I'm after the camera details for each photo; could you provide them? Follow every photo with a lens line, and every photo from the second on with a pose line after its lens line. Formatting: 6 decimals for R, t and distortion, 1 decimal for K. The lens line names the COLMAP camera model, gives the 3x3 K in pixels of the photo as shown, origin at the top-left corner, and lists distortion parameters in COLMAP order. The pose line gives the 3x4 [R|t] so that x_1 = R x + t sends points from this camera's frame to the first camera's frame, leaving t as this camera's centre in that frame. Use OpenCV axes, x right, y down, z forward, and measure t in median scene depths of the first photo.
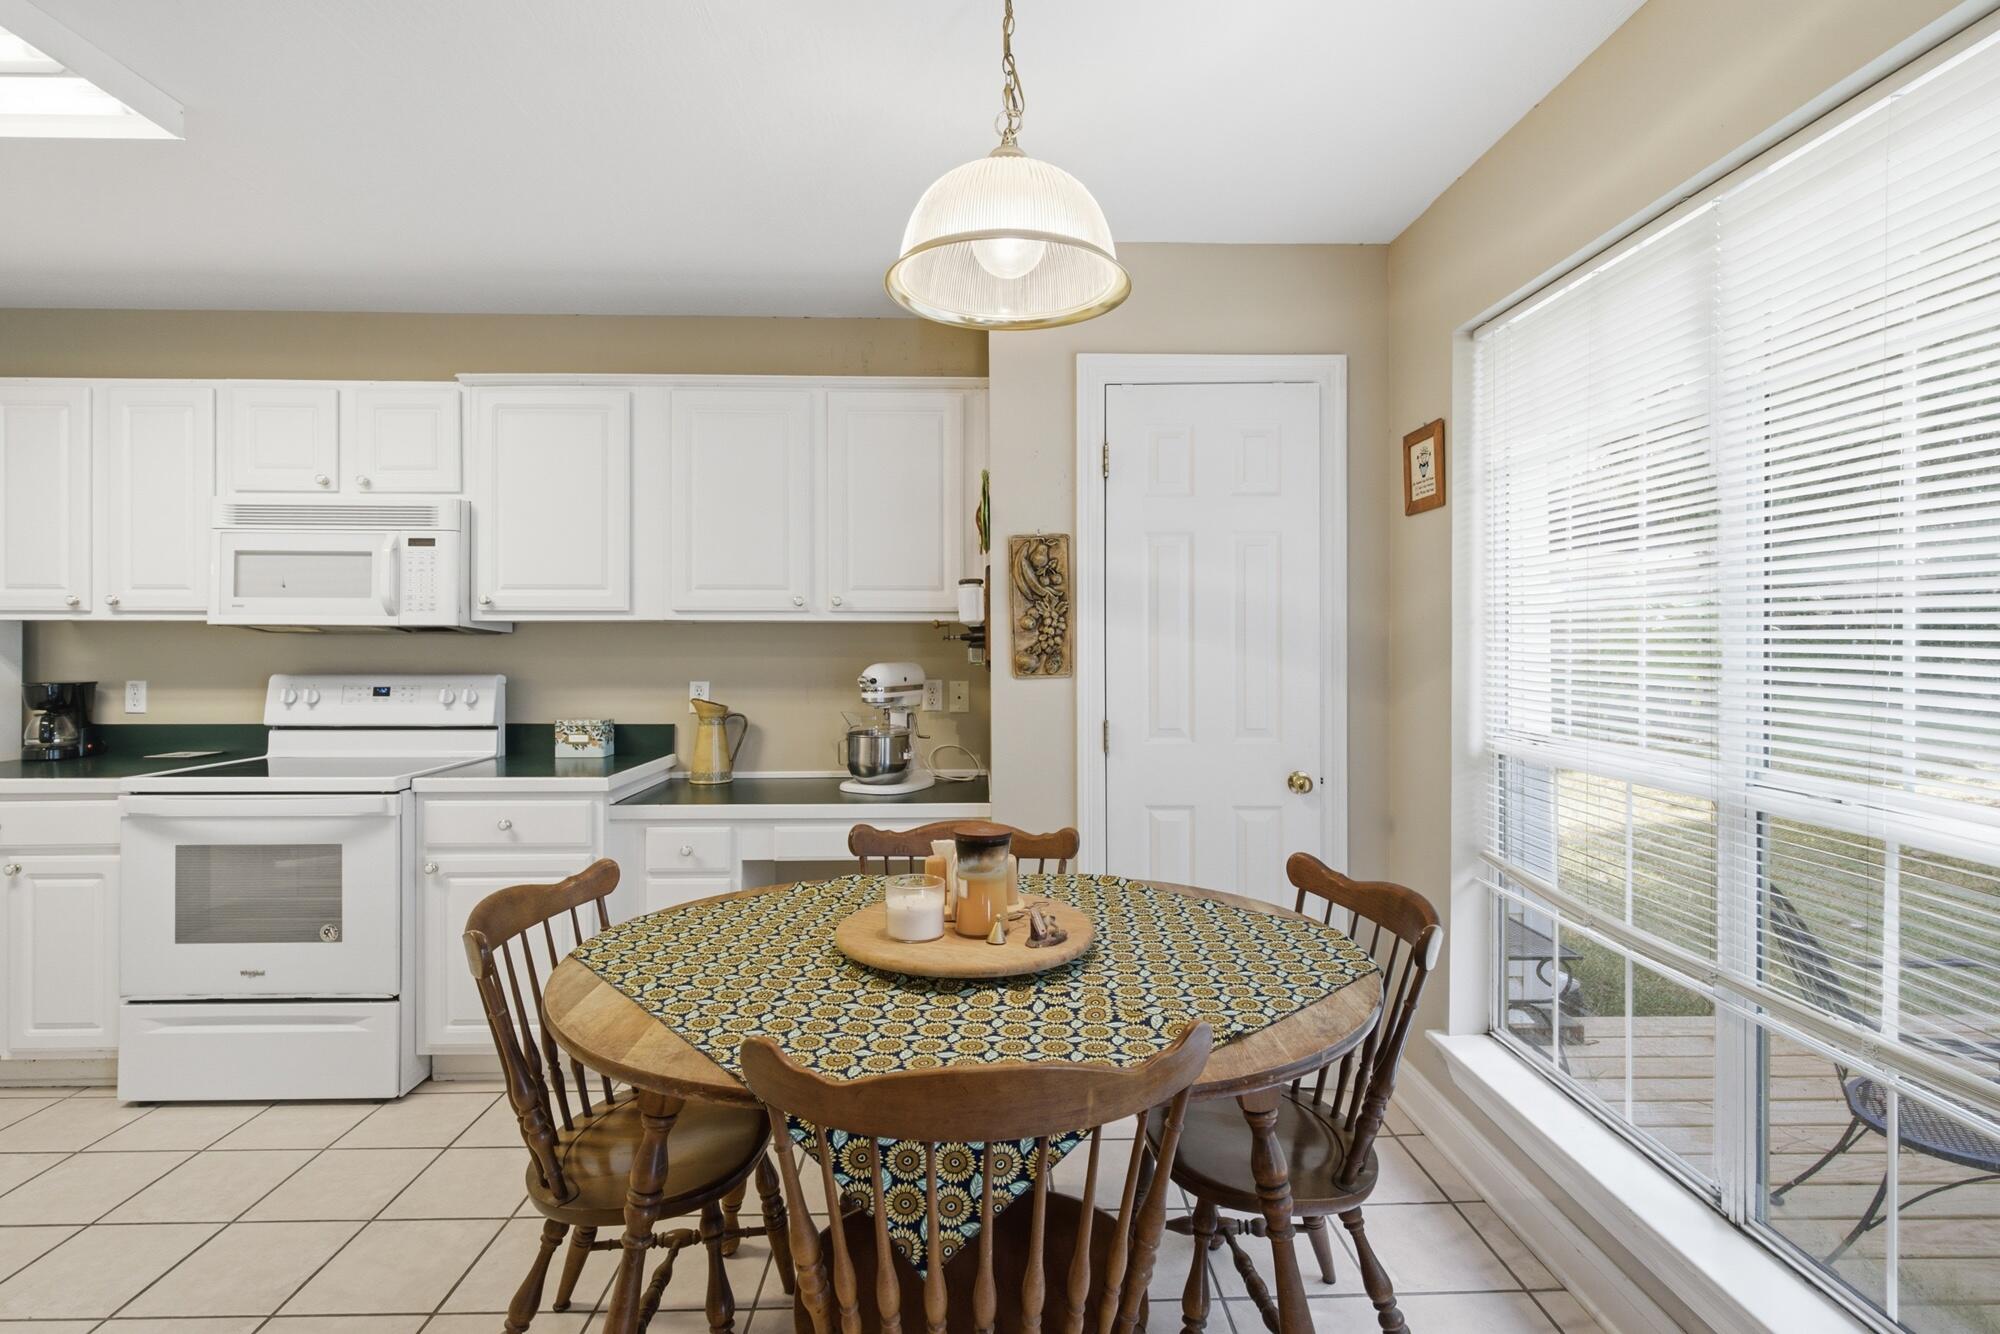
lens RADIAL K [[967.2, 0, 1005.4], [0, 967.2, 643.9], [0, 0, 1]] dist [0.001276, -0.000765]
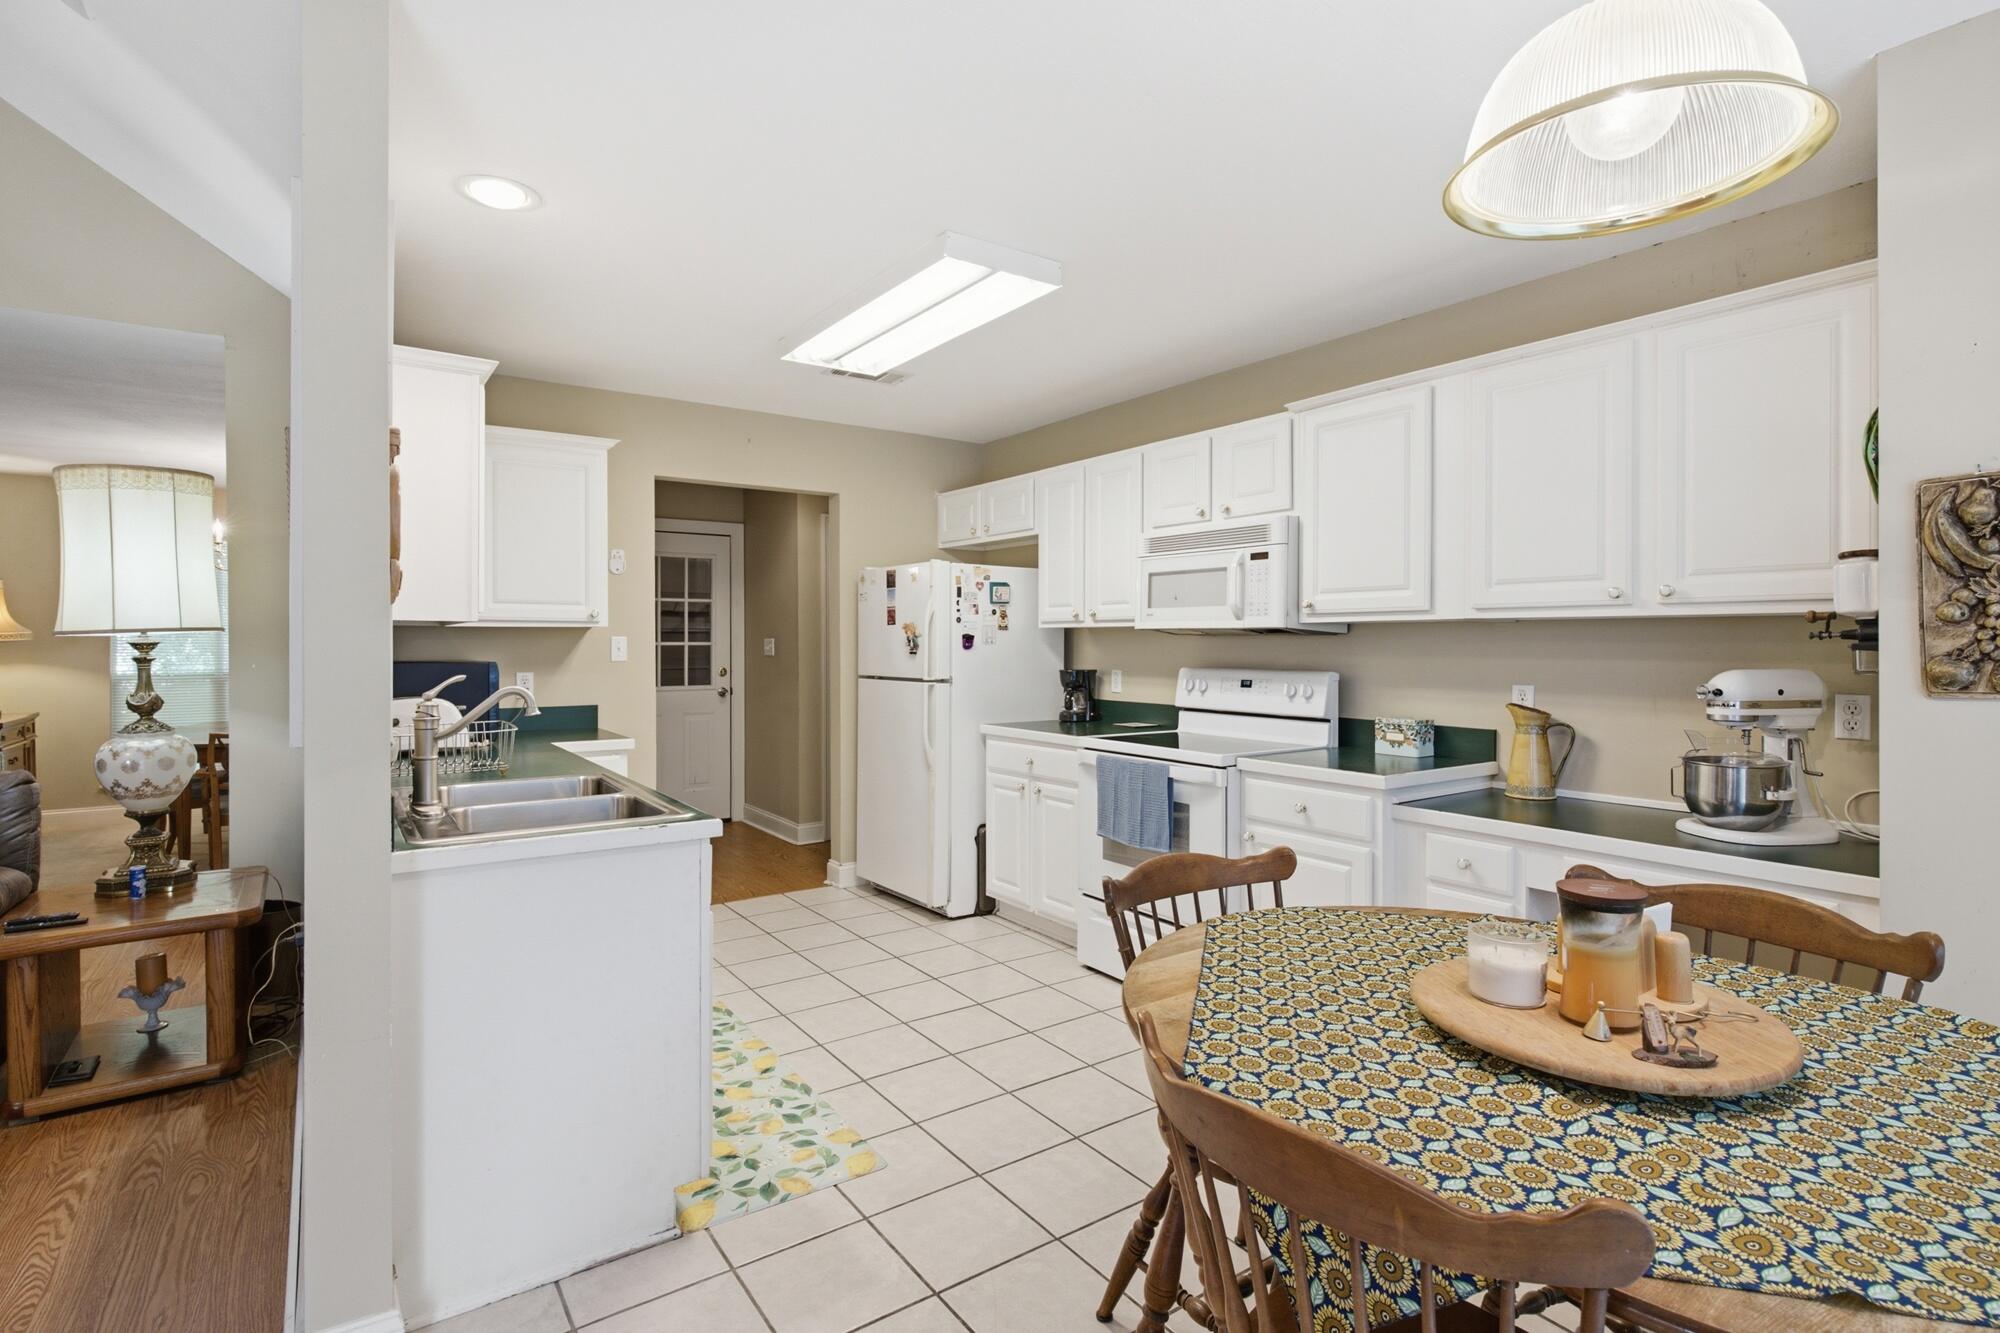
lens RADIAL K [[967.3, 0, 997.3], [0, 967.3, 644.5], [0, 0, 1]] dist [-0.000671, -0.000758]
pose [[0.547056, 0.001355, -0.837095, 0.197859], [0.000005, 0.999999, 0.001622, -0.001031], [0.837096, -0.000892, 0.547055, 0.100300]]
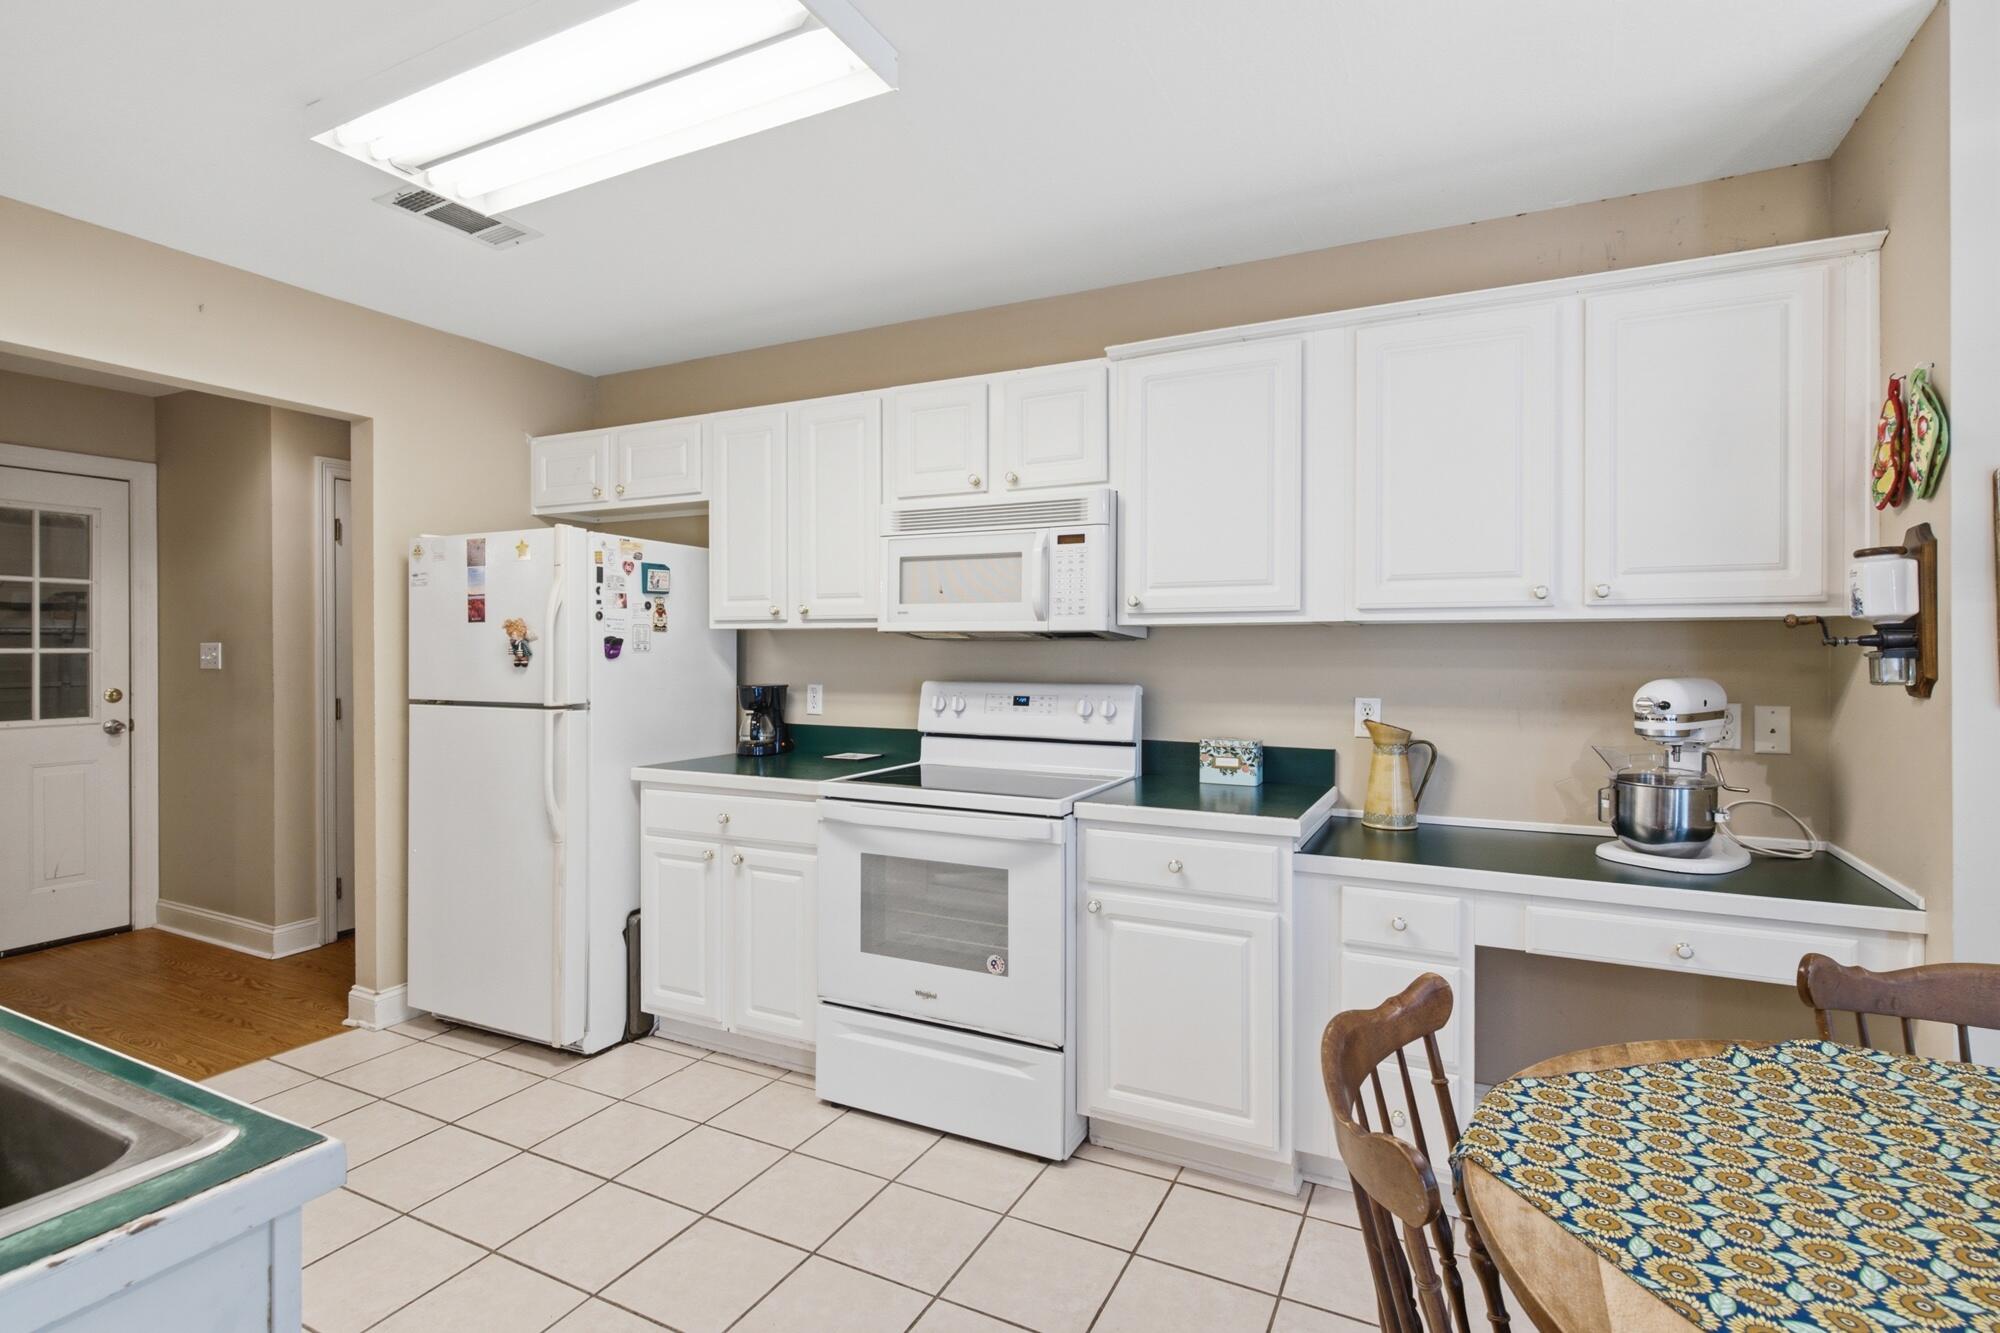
lens RADIAL K [[958.4, 0, 1002.5], [0, 958.4, 650.5], [0, 0, 1]] dist [-0.000994, -0.000703]
pose [[0.881120, 0.001075, -0.472891, -0.235146], [-0.000354, 0.999999, 0.001614, -0.001844], [0.472893, -0.001255, 0.881119, 0.178577]]
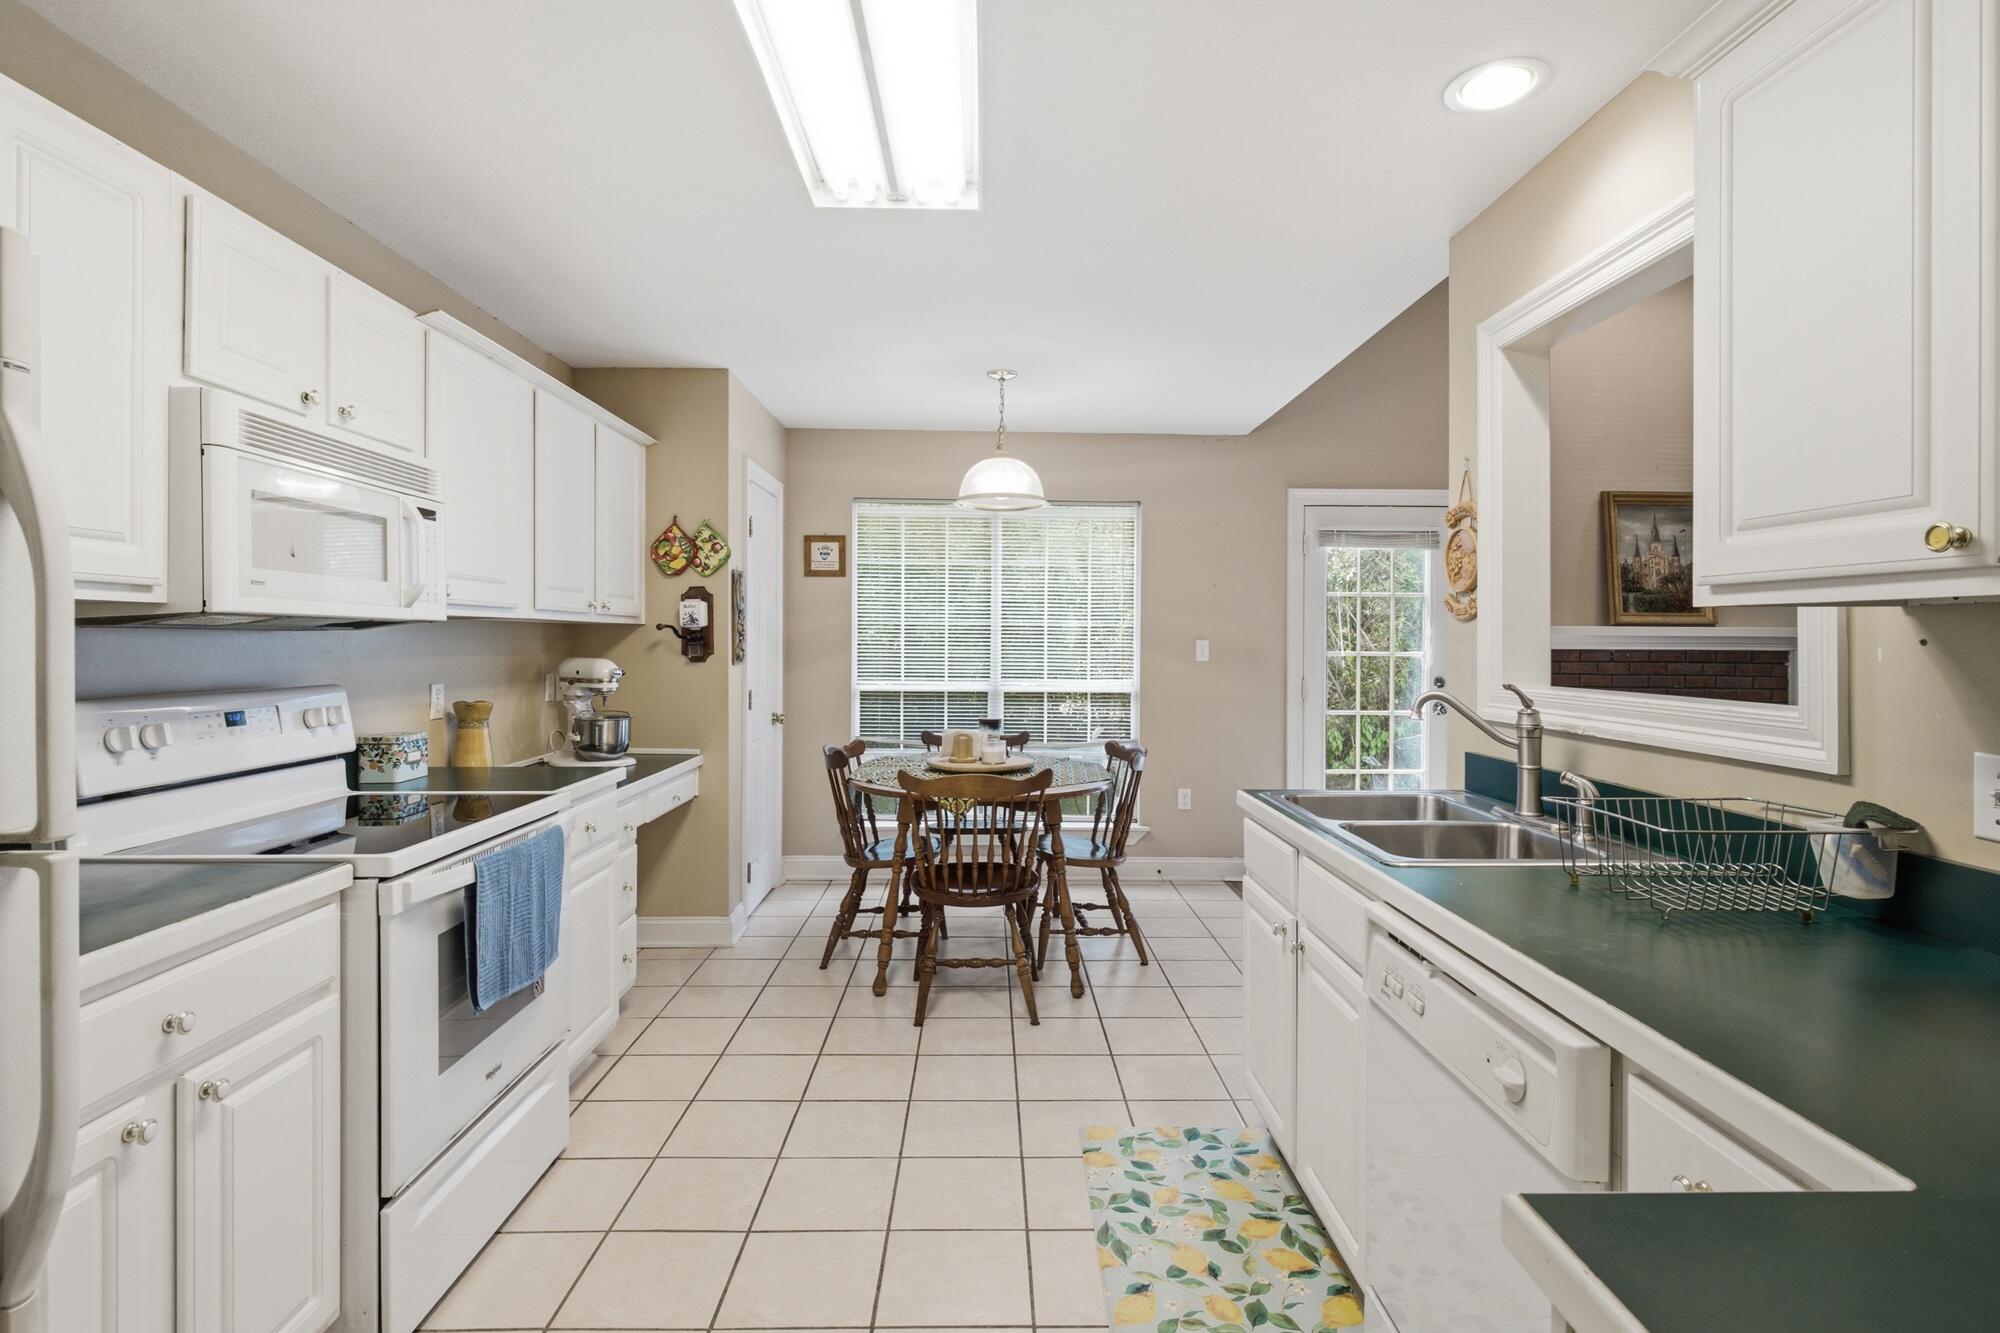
lens RADIAL K [[958.4, 0, 1002.5], [0, 958.4, 650.5], [0, 0, 1]] dist [-0.000994, -0.000703]
pose [[0.014233, -0.011234, 0.999836, -1.371385], [-0.003300, 0.999931, 0.011282, -0.005175], [-0.999893, -0.003460, 0.014195, 0.519992]]
